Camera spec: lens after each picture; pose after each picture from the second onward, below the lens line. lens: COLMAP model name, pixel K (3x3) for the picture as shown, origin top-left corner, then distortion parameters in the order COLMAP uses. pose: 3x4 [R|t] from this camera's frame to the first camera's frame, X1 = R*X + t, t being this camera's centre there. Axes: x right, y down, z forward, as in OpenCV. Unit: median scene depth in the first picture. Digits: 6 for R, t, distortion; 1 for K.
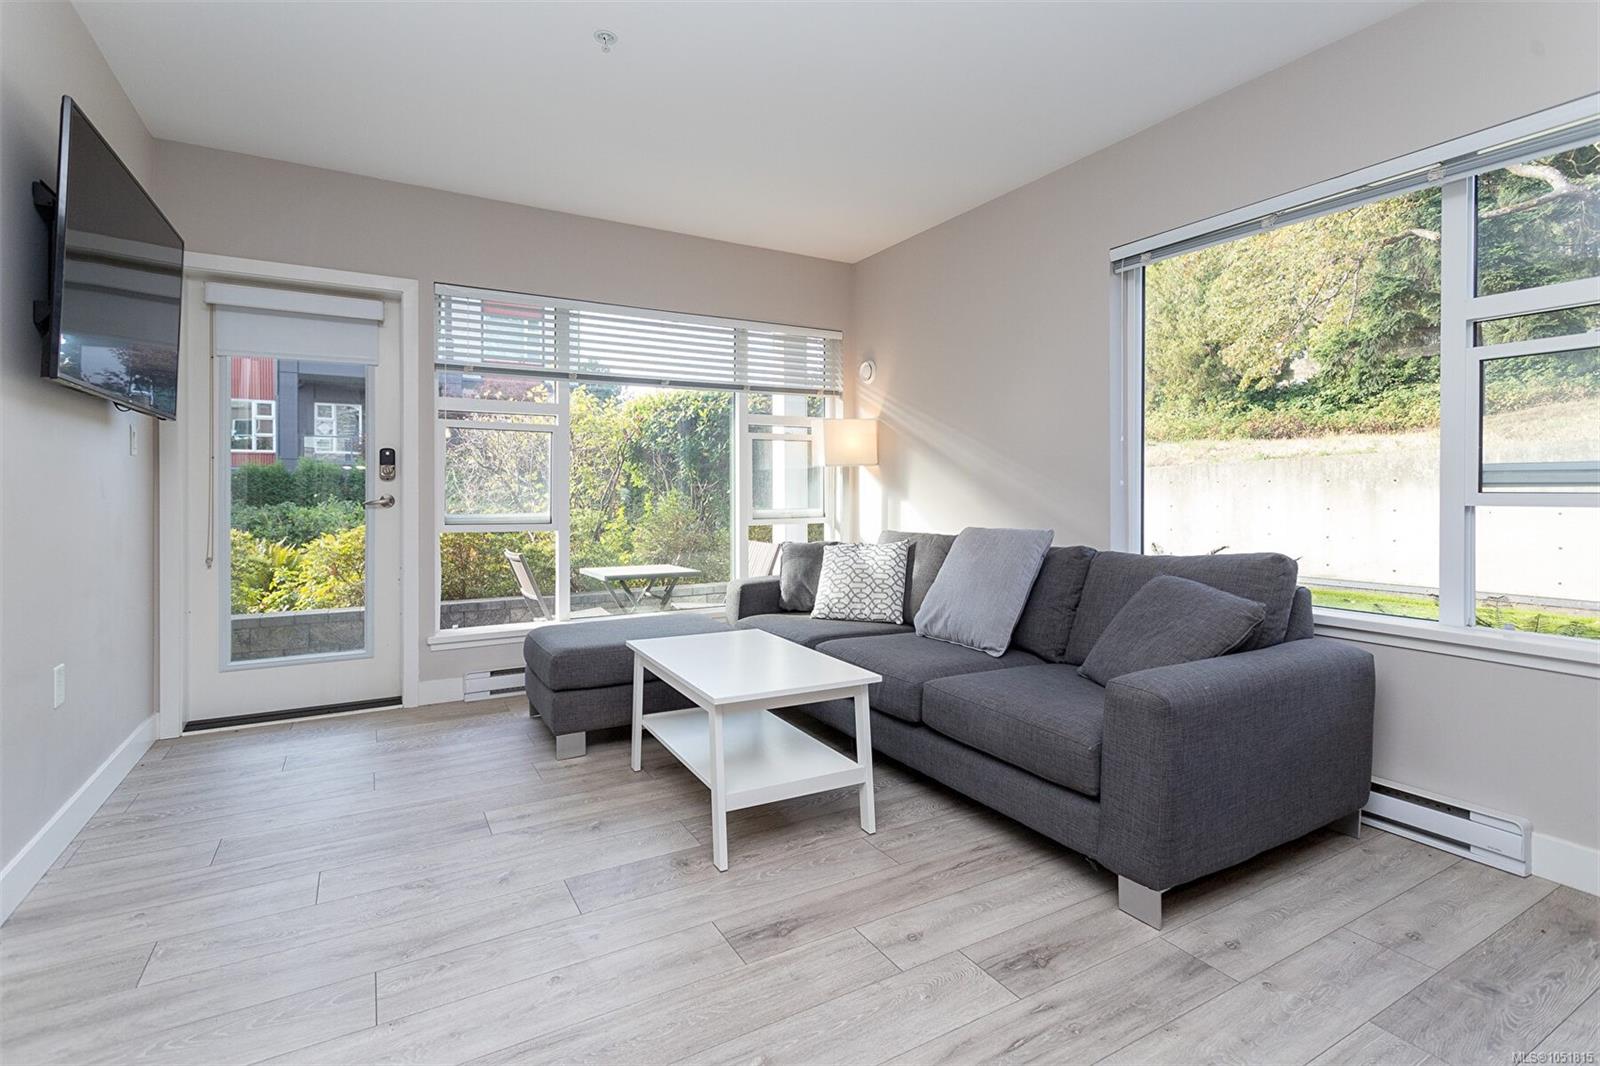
lens RADIAL K [[758.4, 0, 798.3], [0, 758.4, 494.6], [0, 0, 1]] dist [-0.002558, -0.000213]
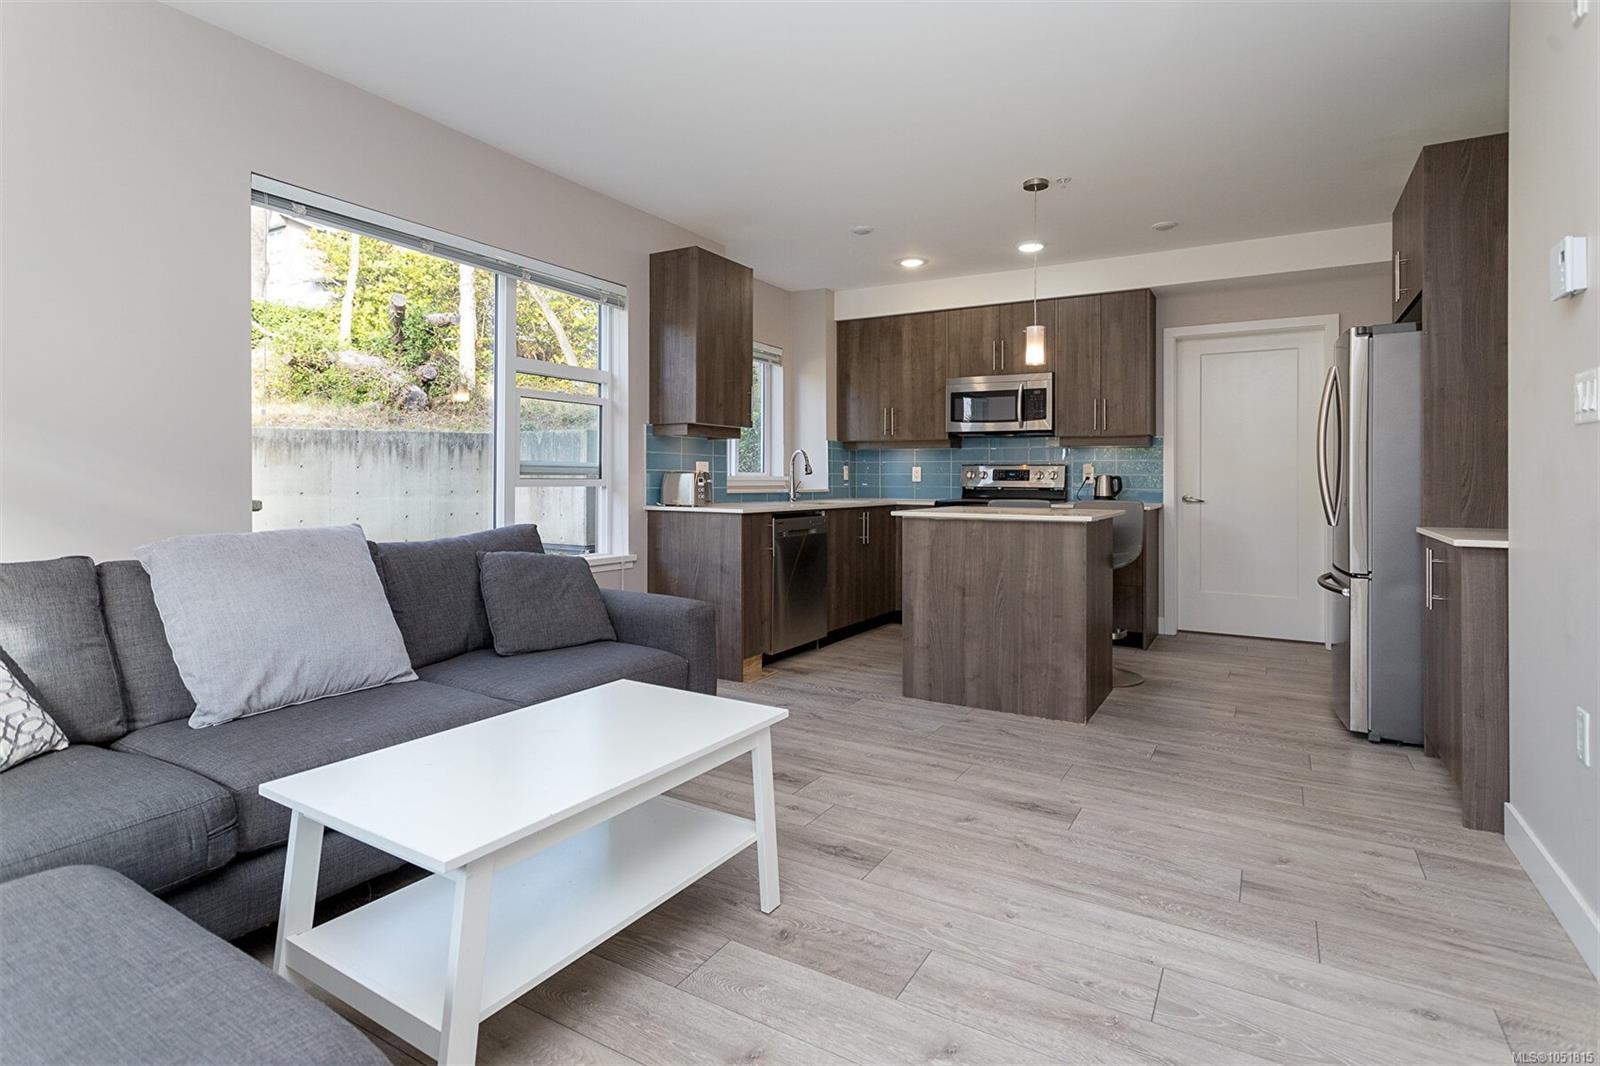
lens RADIAL K [[783.3, 0, 799.9], [0, 783.3, 482.7], [0, 0, 1]] dist [-0.036250, -0.000116]
pose [[-0.487850, -0.002638, 0.872924, -0.472149], [0.006248, 0.999959, 0.006514, 0.001474], [-0.872905, 0.008632, -0.487813, 0.744515]]
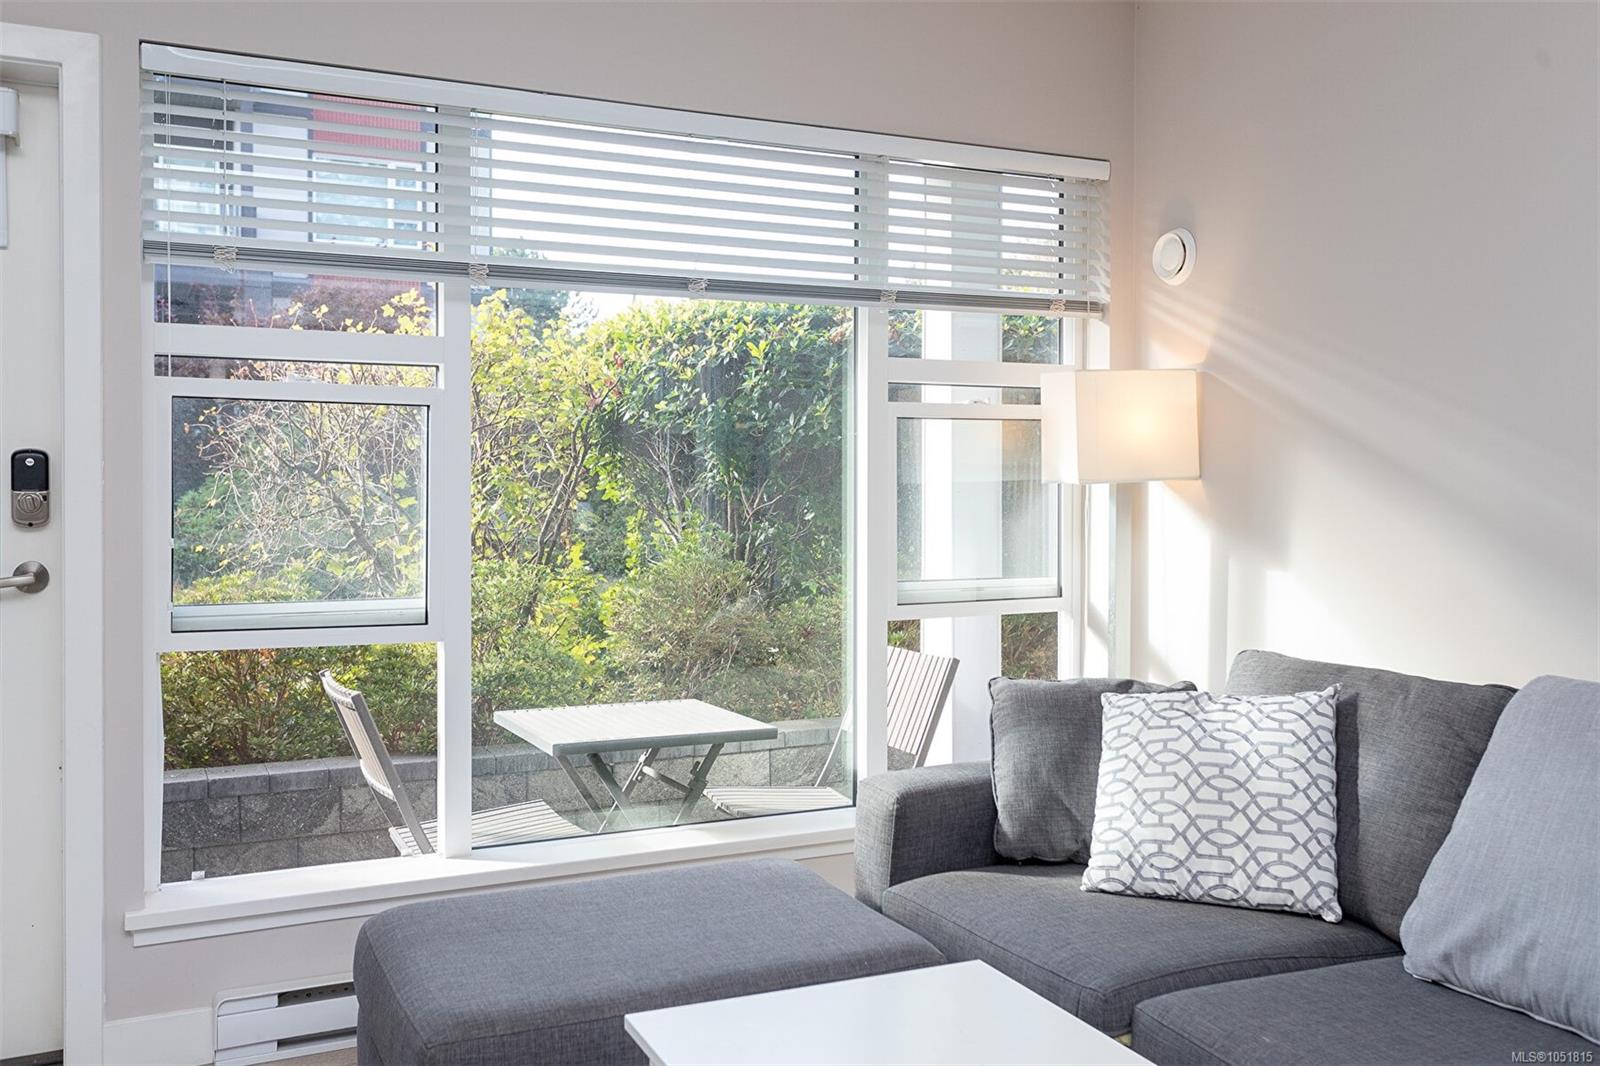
lens RADIAL K [[1372.4, 0, 820.4], [0, 1372.4, 488.5], [0, 0, 1]] dist [0.039907, -0.098408]
pose [[0.998945, 0.000876, -0.045907, -0.079539], [-0.000754, 0.999996, 0.002664, -0.041046], [0.045909, -0.002627, 0.998942, 0.269819]]
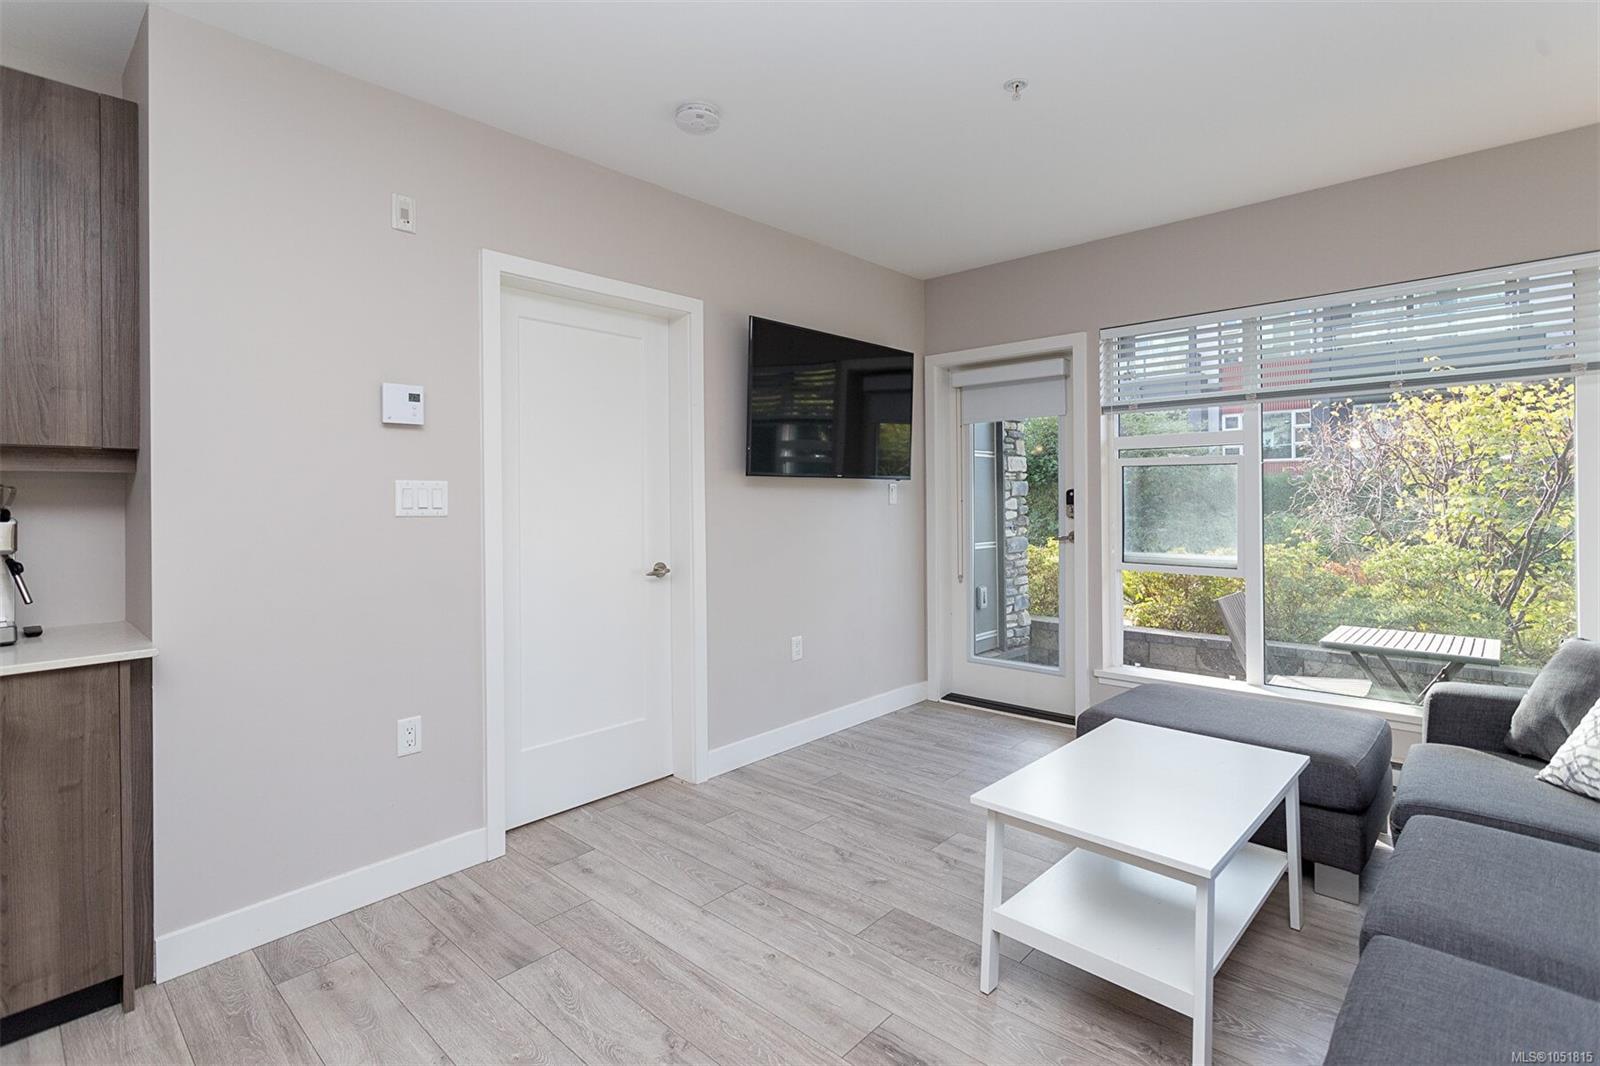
lens RADIAL K [[758.4, 0, 798.3], [0, 758.4, 494.6], [0, 0, 1]] dist [-0.002558, -0.000213]
pose [[0.300236, -0.005918, -0.953847, 0.366033], [0.004579, 0.999978, -0.004763, -0.047285], [0.953854, -0.002938, 0.300257, 0.276023]]
